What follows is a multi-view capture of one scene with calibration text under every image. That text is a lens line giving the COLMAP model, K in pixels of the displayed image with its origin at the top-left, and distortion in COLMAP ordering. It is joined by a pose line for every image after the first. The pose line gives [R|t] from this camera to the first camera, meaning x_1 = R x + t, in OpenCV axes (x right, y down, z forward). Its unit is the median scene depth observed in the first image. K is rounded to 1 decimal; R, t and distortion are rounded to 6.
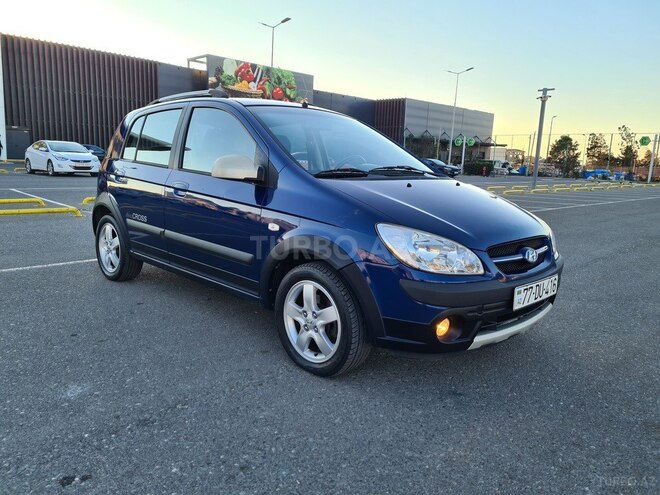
lens RADIAL K [[478.2, 0, 333.9], [0, 478.2, 245.0], [0, 0, 1]] dist [0.055436, -0.032245]
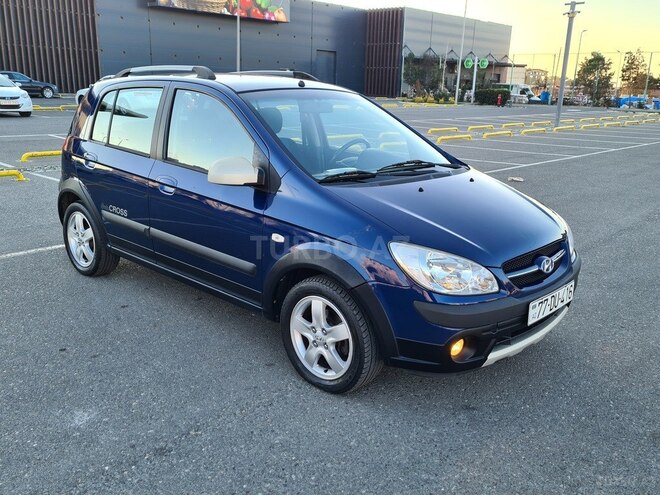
lens RADIAL K [[575.3, 0, 339.7], [0, 575.3, 242.8], [0, 0, 1]] dist [0.052845, -0.025588]
pose [[0.999220, -0.016225, 0.036011, -0.046148], [0.012832, 0.995628, 0.092521, -0.133047], [-0.037355, -0.091987, 0.995059, -0.132584]]
